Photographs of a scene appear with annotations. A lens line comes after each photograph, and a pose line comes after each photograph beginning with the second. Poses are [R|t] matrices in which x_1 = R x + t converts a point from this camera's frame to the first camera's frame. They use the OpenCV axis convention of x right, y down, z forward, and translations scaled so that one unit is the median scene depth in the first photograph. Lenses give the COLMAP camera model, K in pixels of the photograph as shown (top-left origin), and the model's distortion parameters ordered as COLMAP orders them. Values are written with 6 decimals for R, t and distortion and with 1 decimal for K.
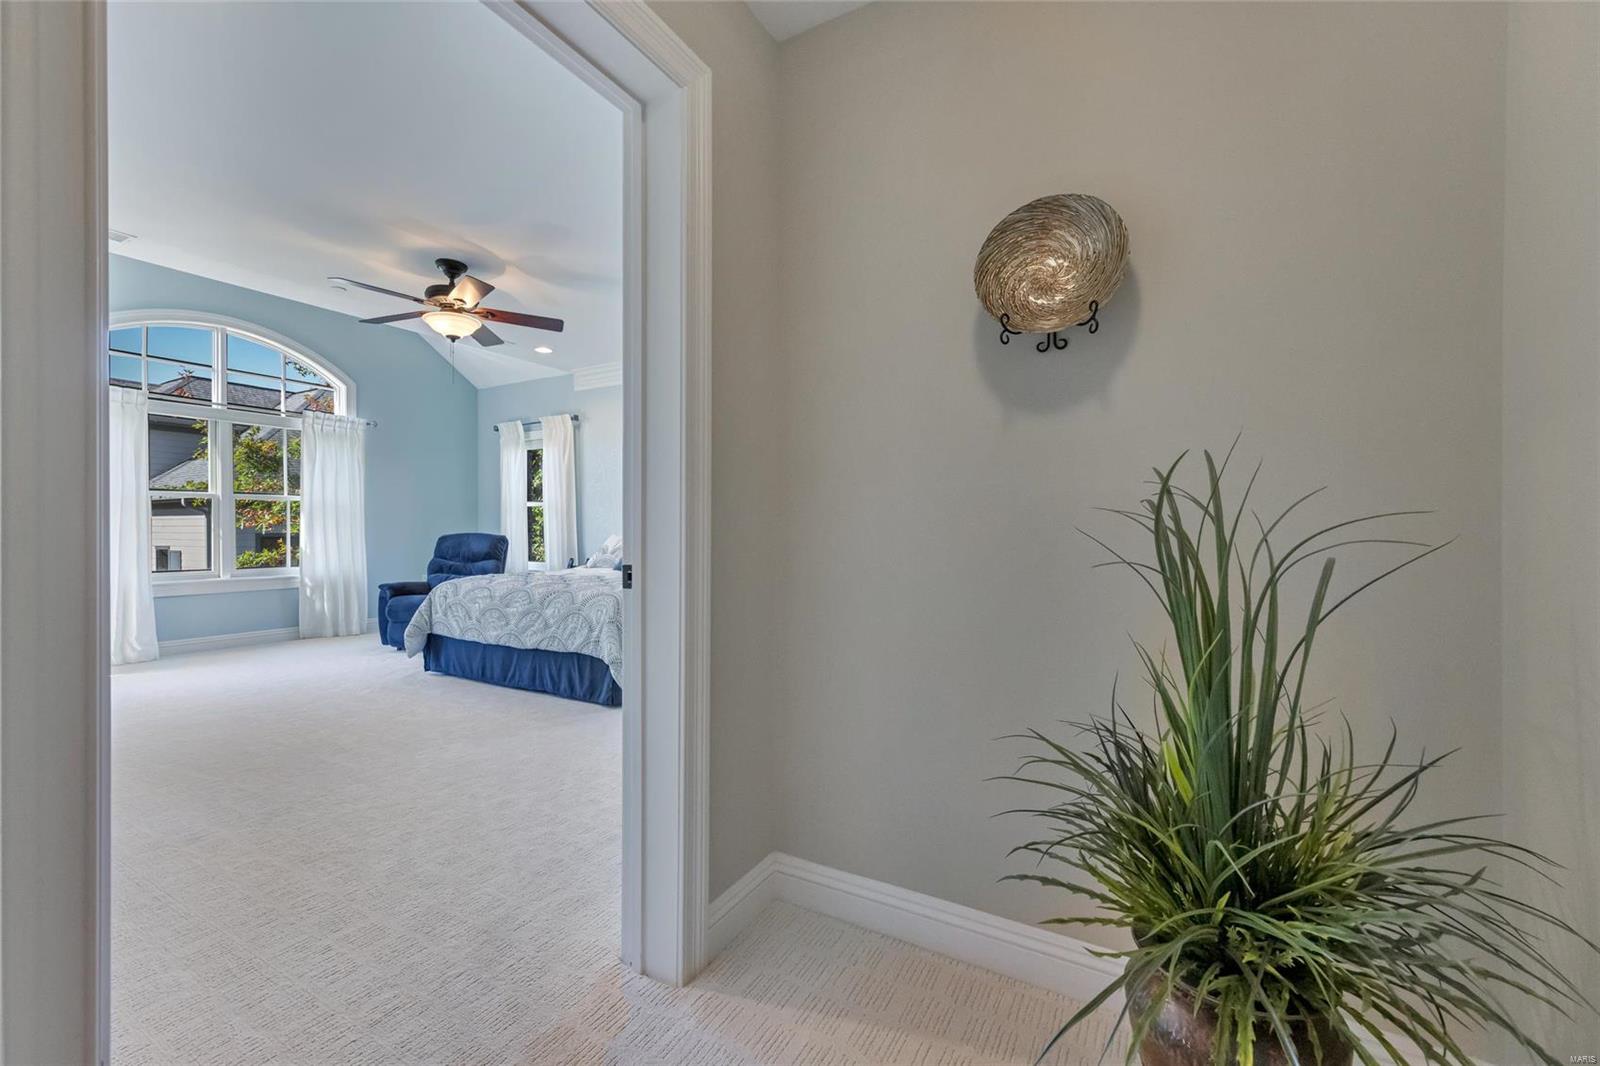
lens RADIAL K [[642.6, 0, 797.9], [0, 642.6, 533.9], [0, 0, 1]] dist [0.013286, 0.000331]
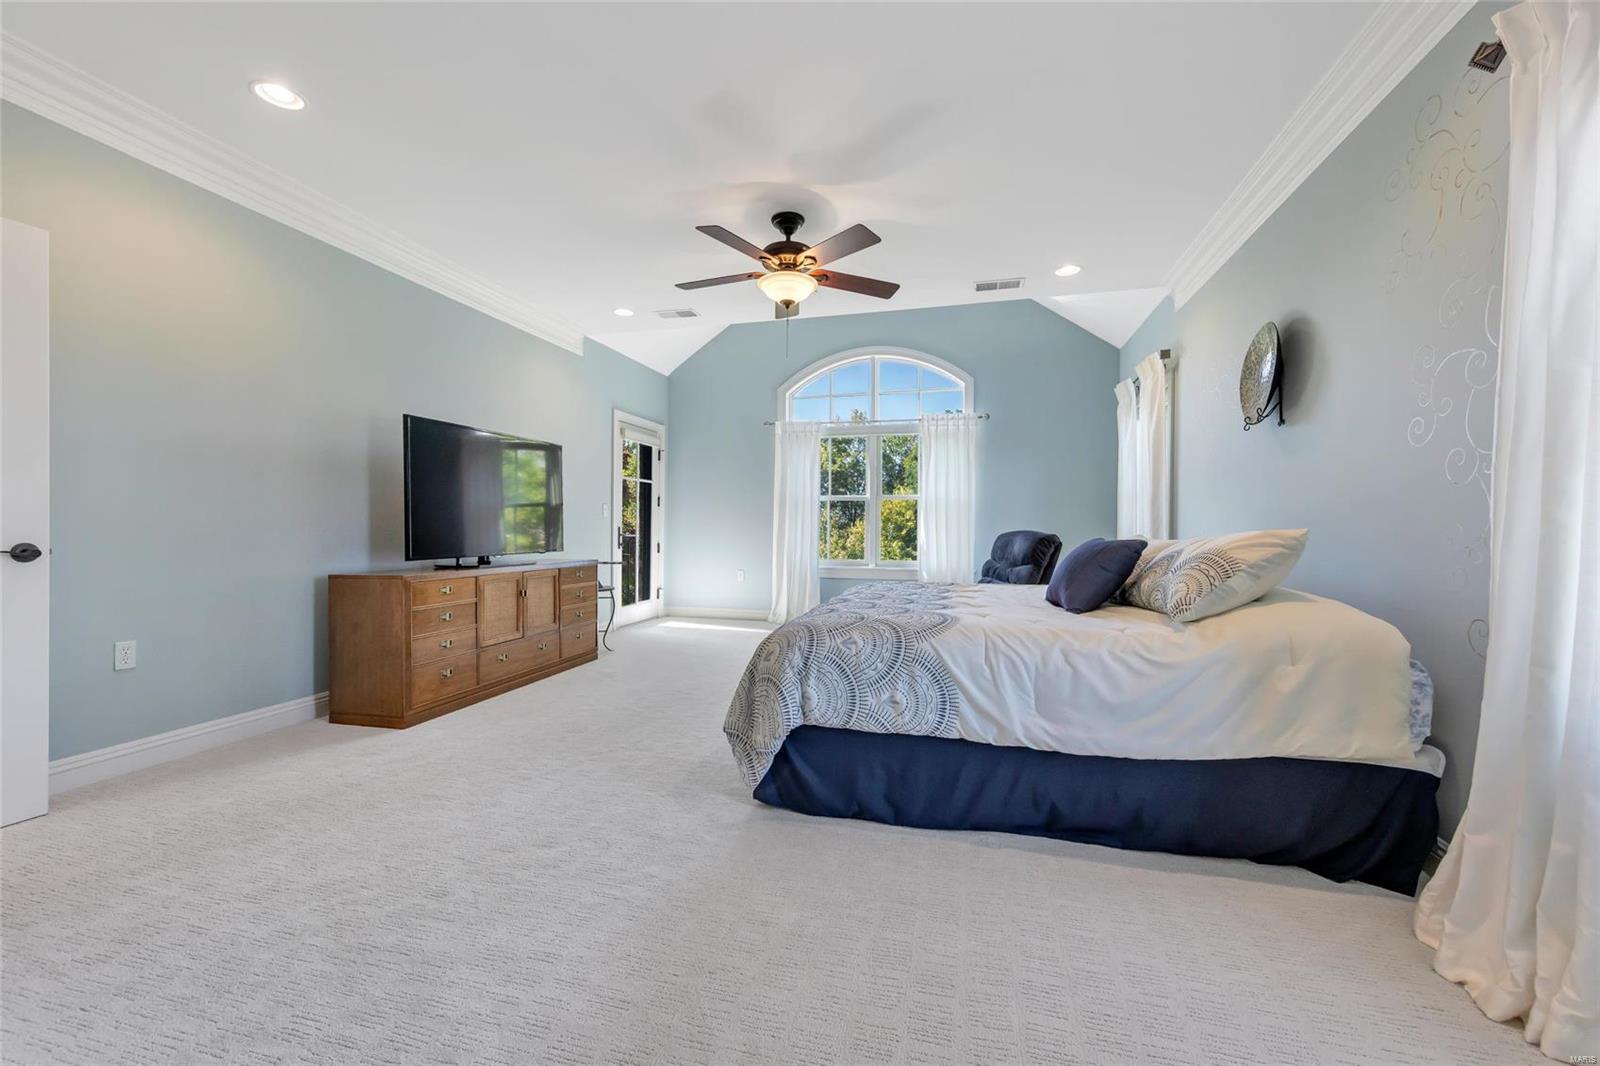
lens RADIAL K [[642.6, 0, 802.4], [0, 642.6, 528.3], [0, 0, 1]] dist [0.013286, 0.000331]
pose [[0.266673, 0.003717, -0.963780, 0.260190], [-0.012009, 0.999928, 0.000533, -0.001650], [0.963712, 0.011431, 0.266698, 0.676531]]
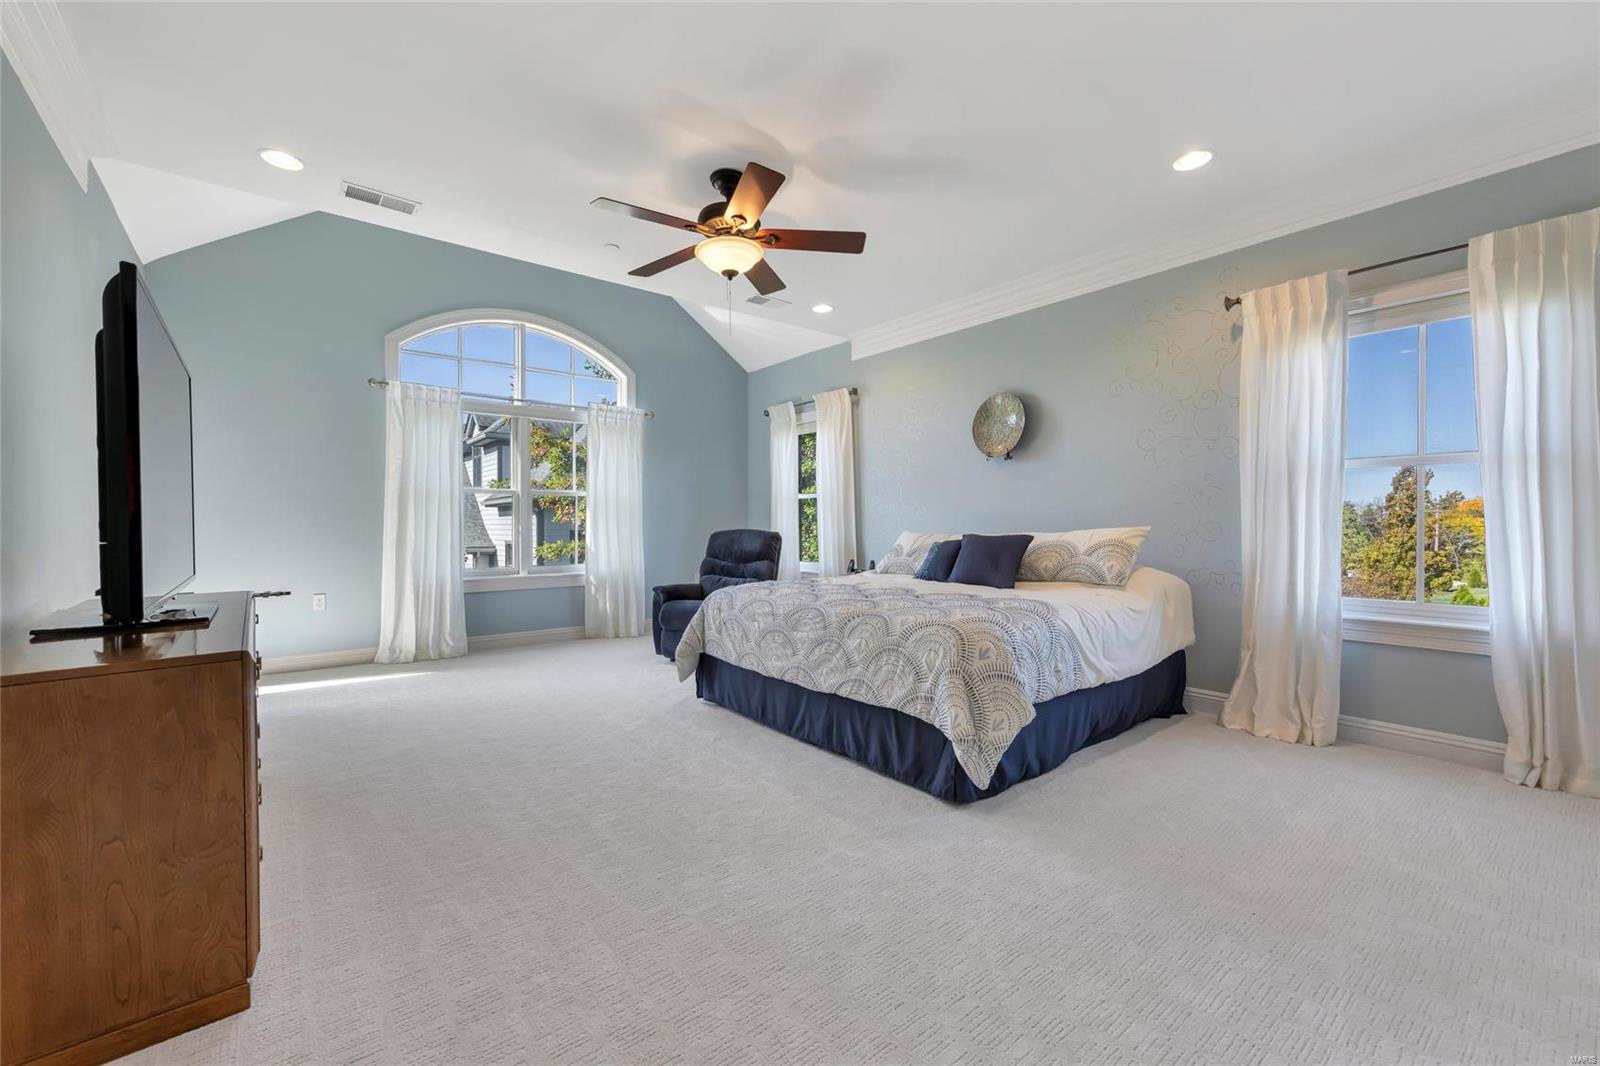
lens RADIAL K [[642.6, 0, 798.9], [0, 642.6, 526.0], [0, 0, 1]] dist [0.013286, 0.000331]
pose [[0.932879, -0.001877, -0.360185, -0.157697], [0.000171, 0.999989, -0.004769, -0.001952], [0.360190, 0.004388, 0.932869, 0.274935]]
